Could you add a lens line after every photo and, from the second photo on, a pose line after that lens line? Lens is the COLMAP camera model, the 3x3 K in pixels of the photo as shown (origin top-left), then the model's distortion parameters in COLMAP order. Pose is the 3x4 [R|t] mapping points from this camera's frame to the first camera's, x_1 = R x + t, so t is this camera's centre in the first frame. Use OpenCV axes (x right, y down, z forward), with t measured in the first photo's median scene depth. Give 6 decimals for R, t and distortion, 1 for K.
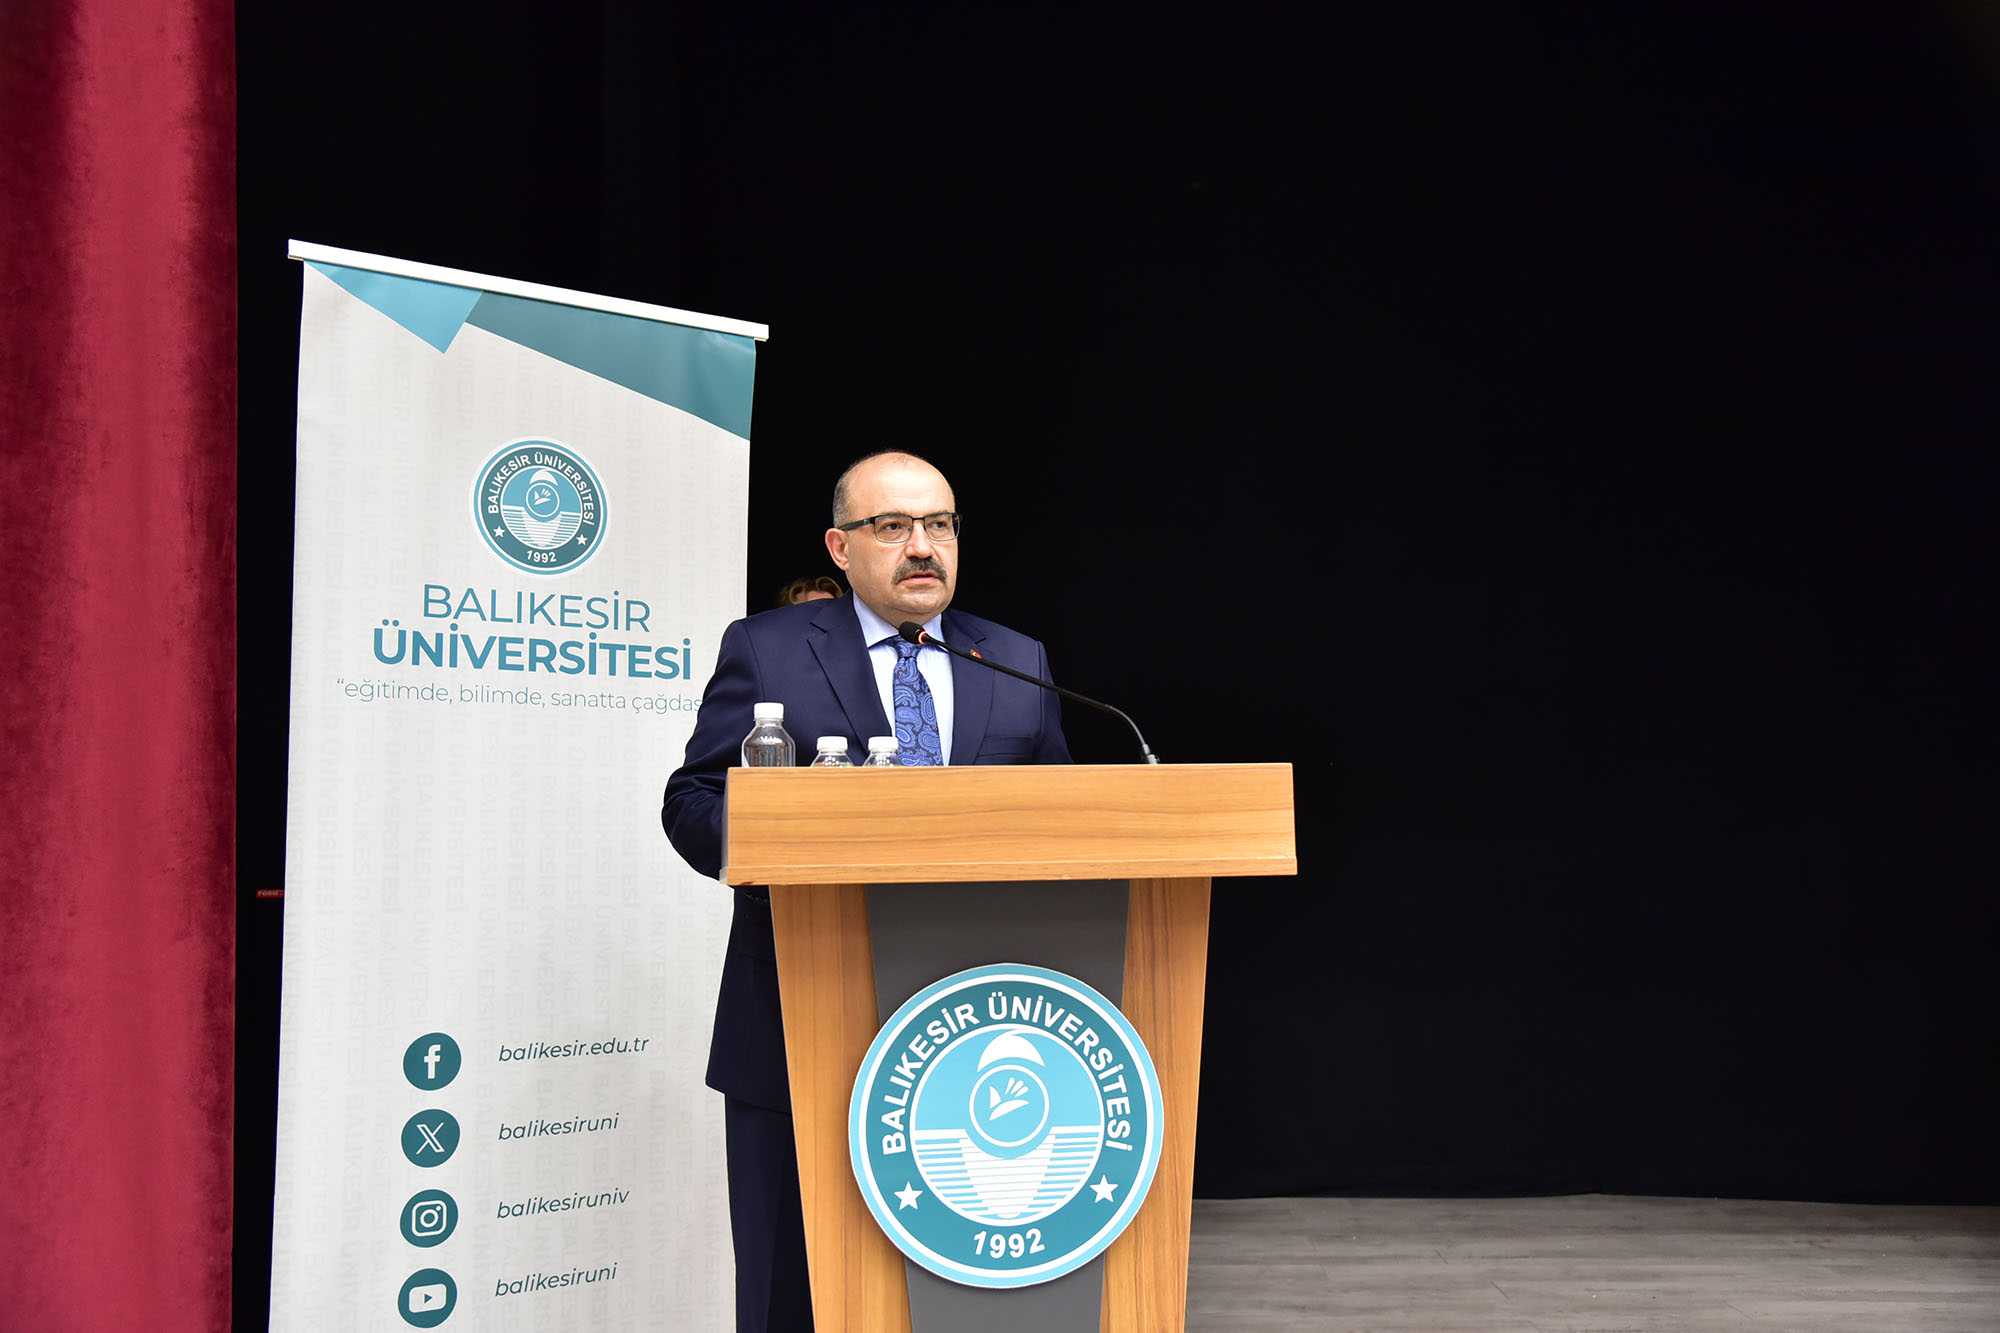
lens RADIAL K [[1806.5, 0, 989.5], [0, 1806.5, 686.0], [0, 0, 1]] dist [-0.034181, 0.142247]
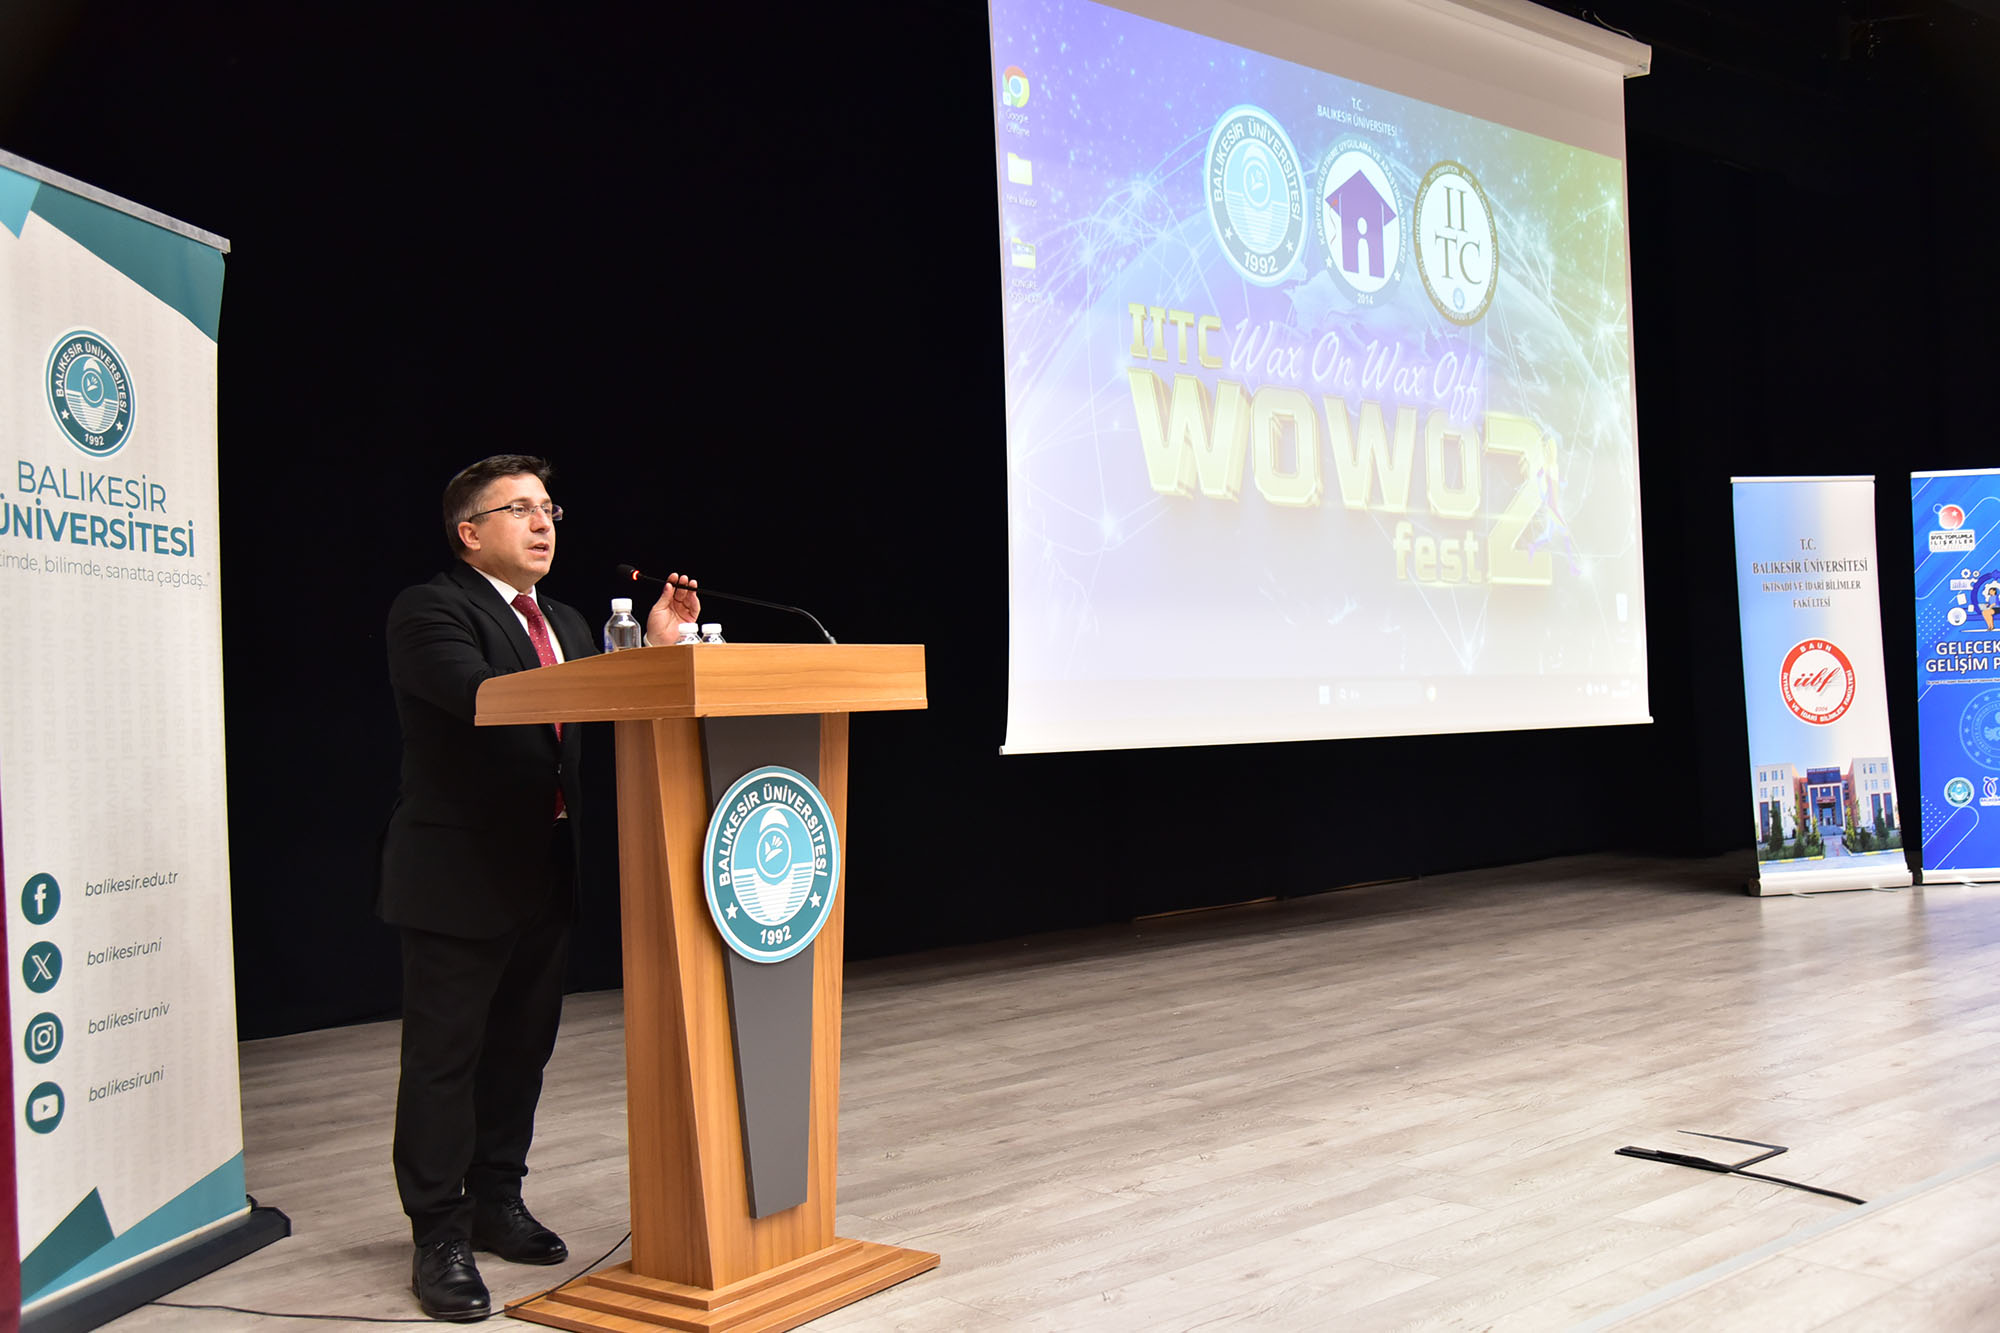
lens RADIAL K [[2042.5, 0, 1041.3], [0, 2042.5, 699.4], [0, 0, 1]] dist [0.008101, 0.161519]
pose [[0.696701, -0.004530, 0.717347, -0.775892], [-0.049229, 0.997321, 0.054110, -0.011309], [-0.715670, -0.073013, 0.694611, -0.300228]]
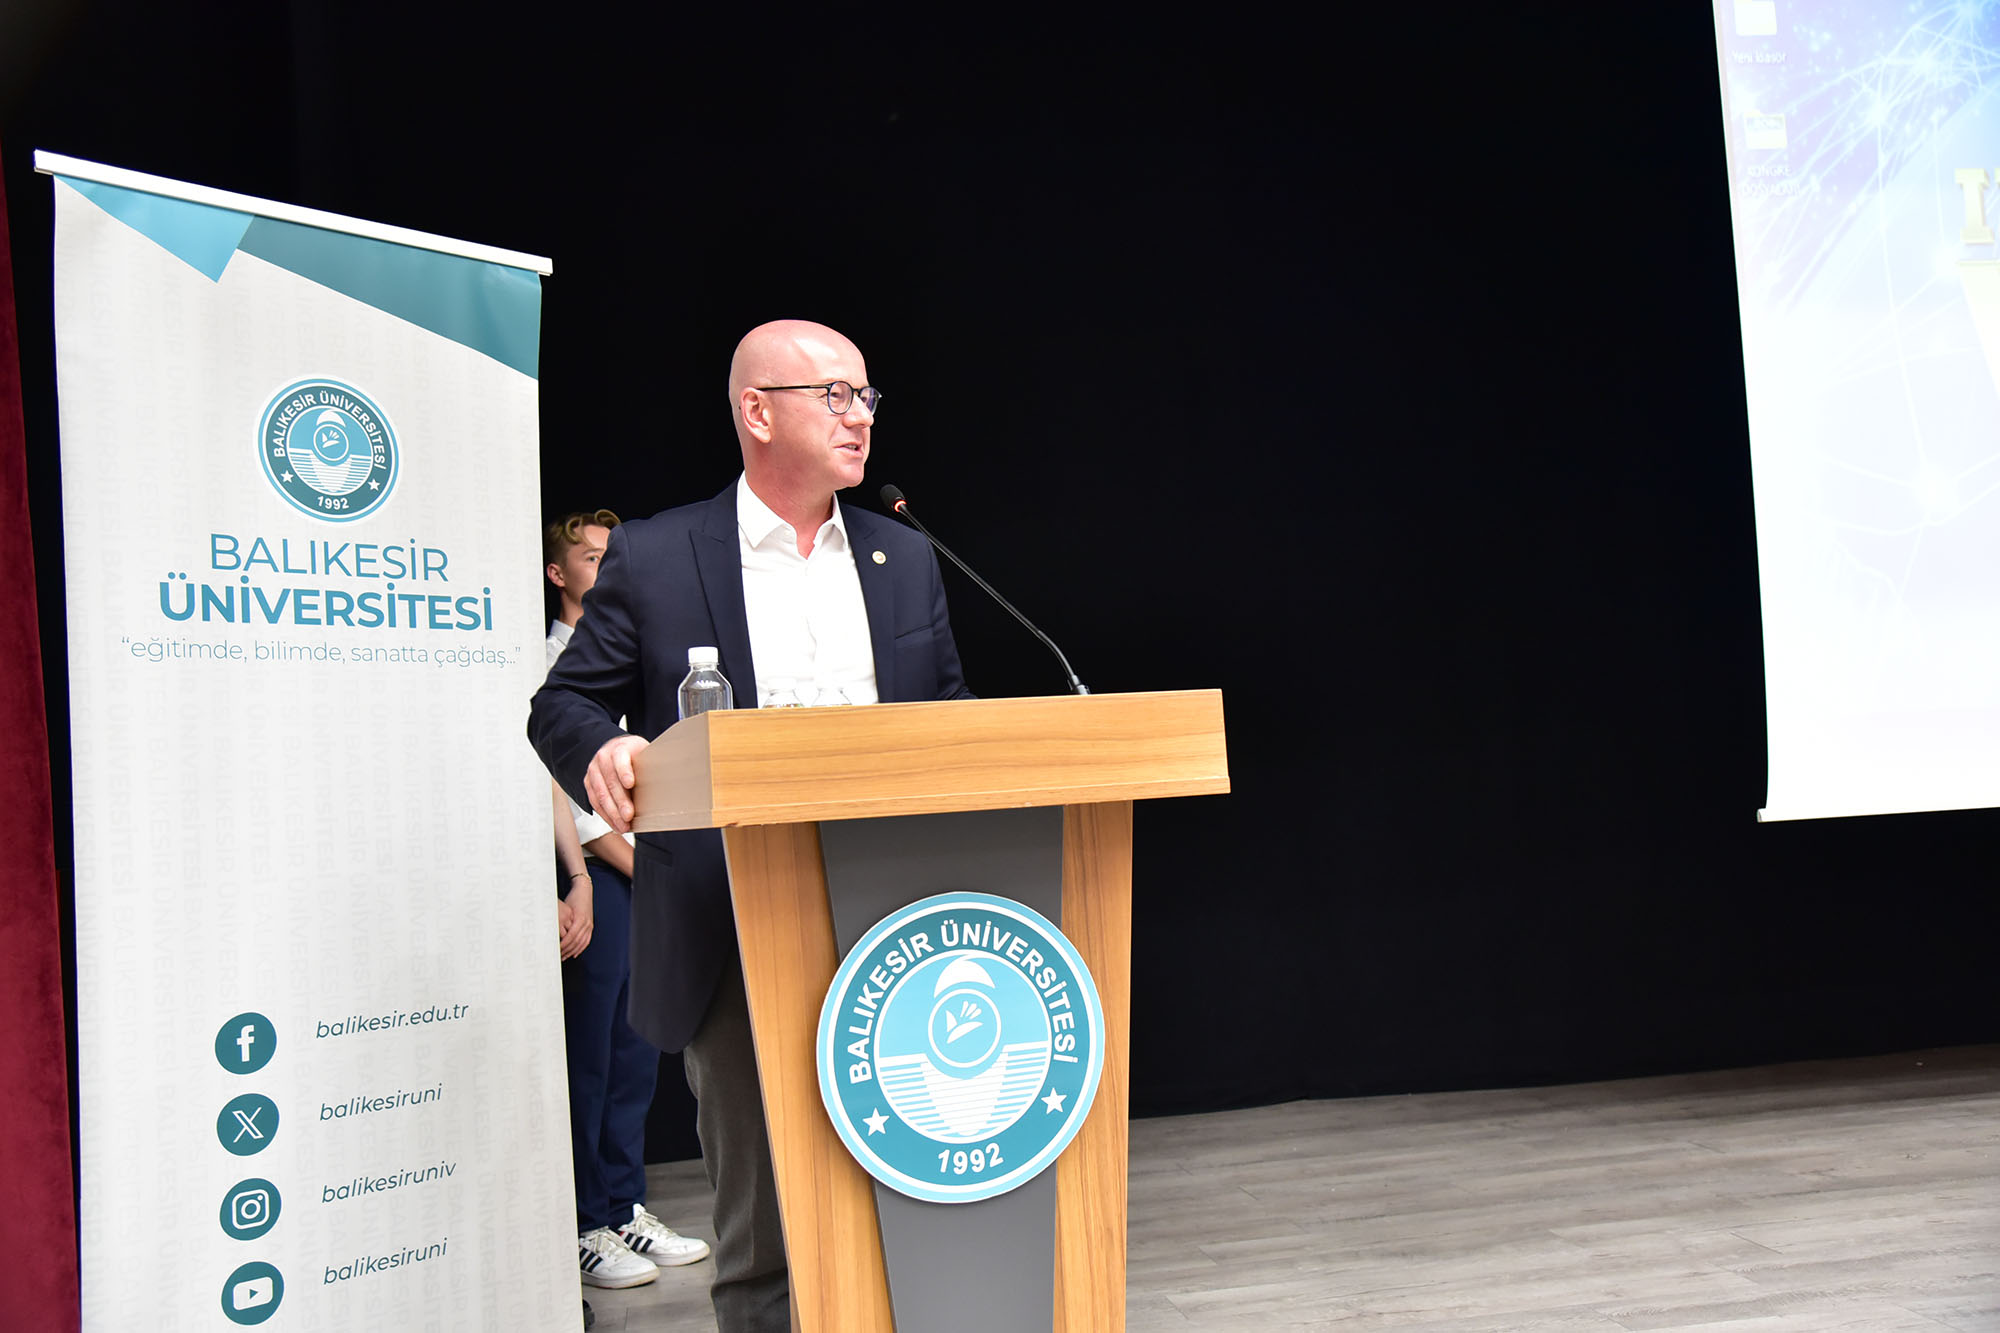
lens RADIAL K [[1873.7, 0, 985.4], [0, 1873.7, 693.2], [0, 0, 1]] dist [-0.008986, 0.128595]
pose [[0.974421, -0.032654, 0.222345, -0.143349], [0.025451, 0.999057, 0.035188, 0.001639], [-0.223285, -0.028629, 0.974333, -0.032685]]
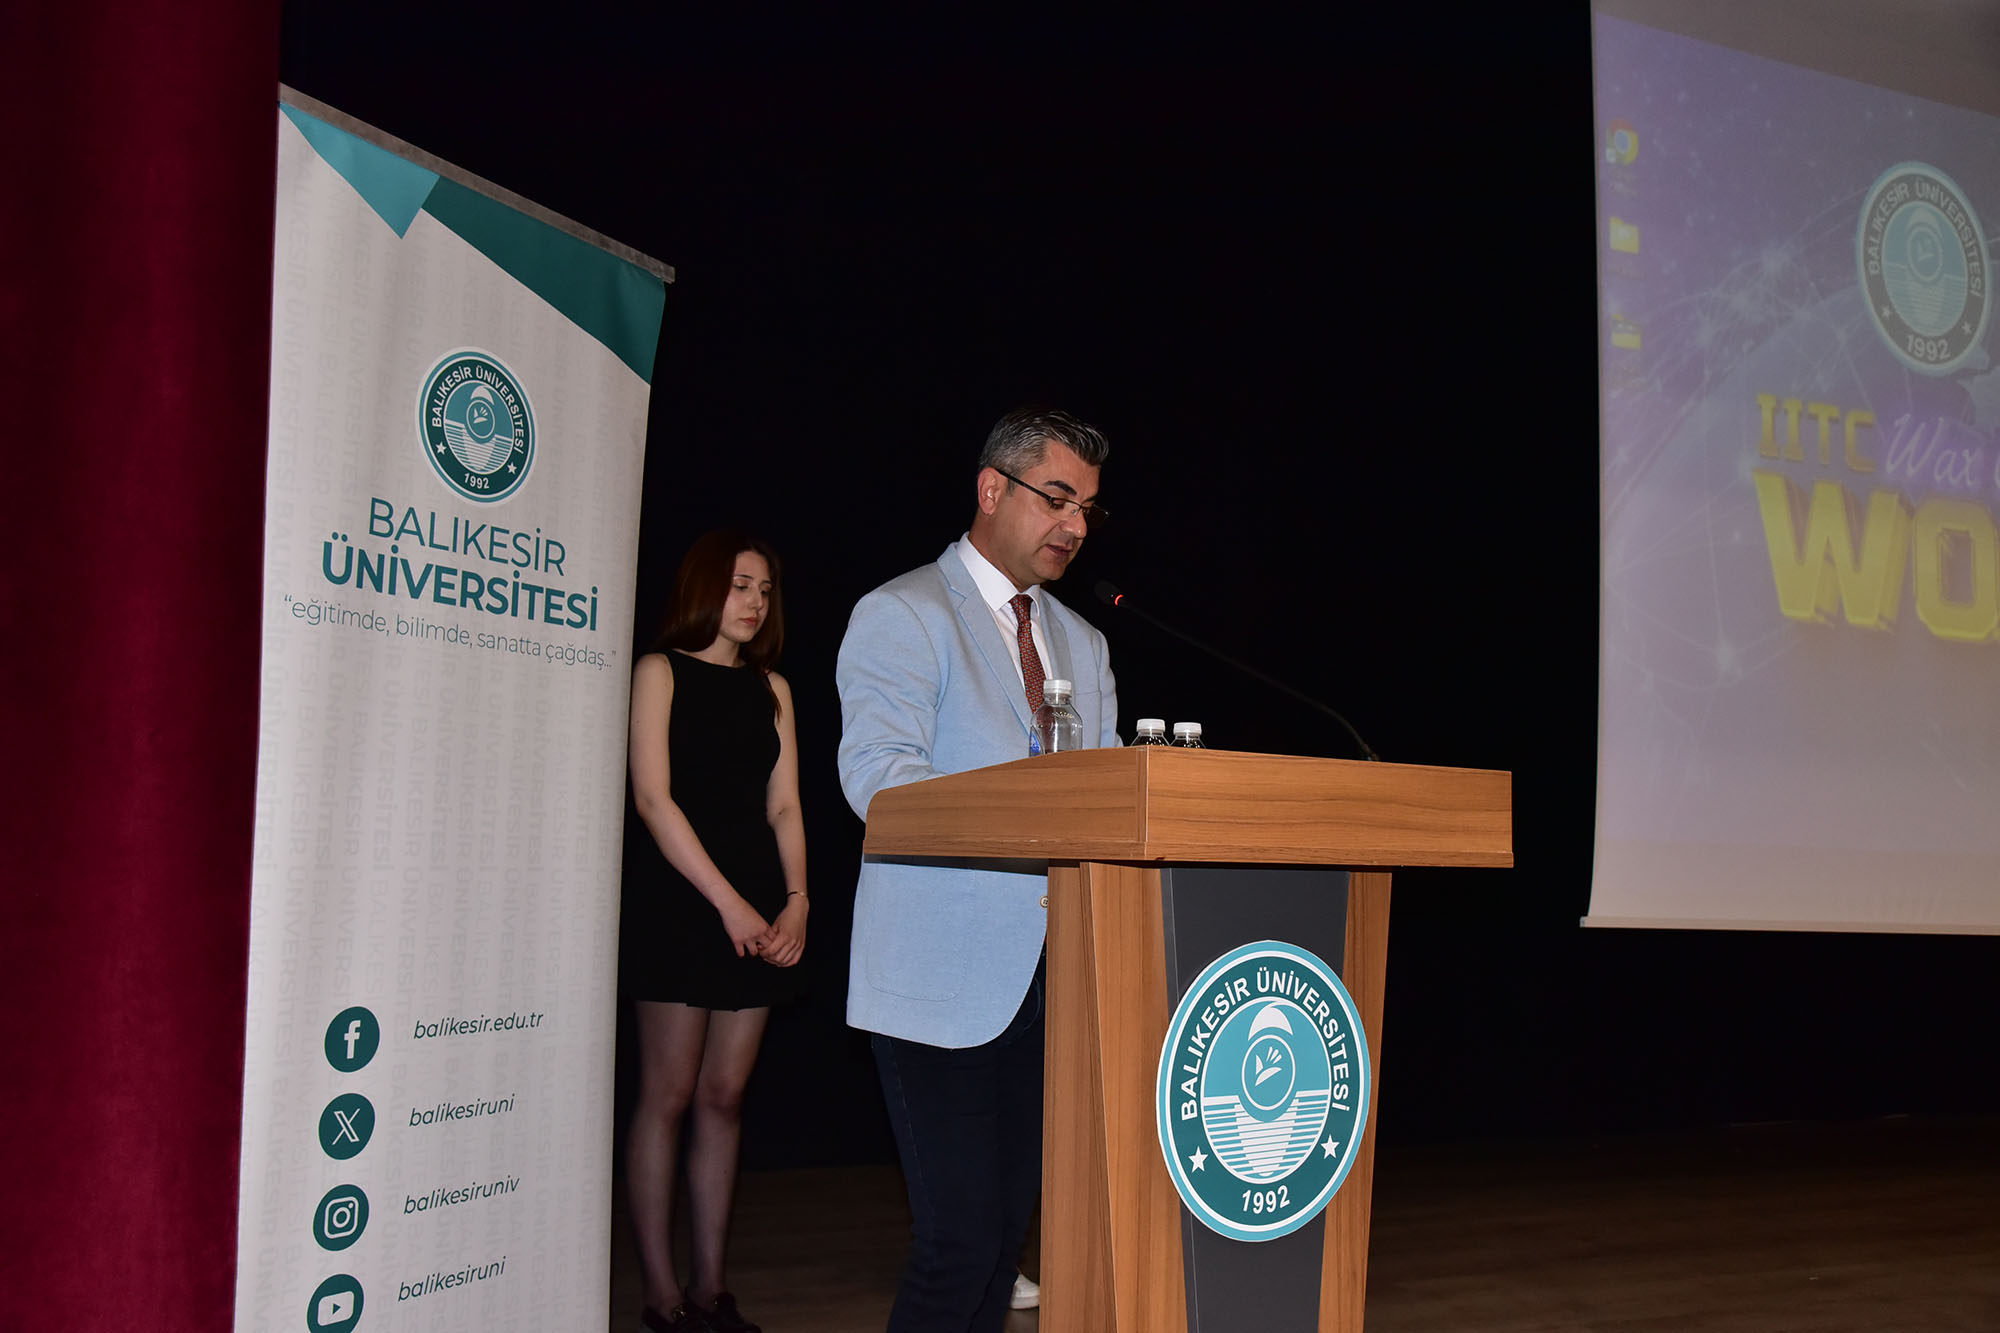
lens RADIAL K [[1783.7, 0, 970.7], [0, 1783.7, 682.0], [0, 0, 1]] dist [-0.038855, 0.124394]
pose [[0.890073, 0.082037, 0.448374, -0.437042], [-0.084977, 0.996290, -0.013600, 0.020389], [-0.447826, -0.025996, 0.893743, 0.092276]]
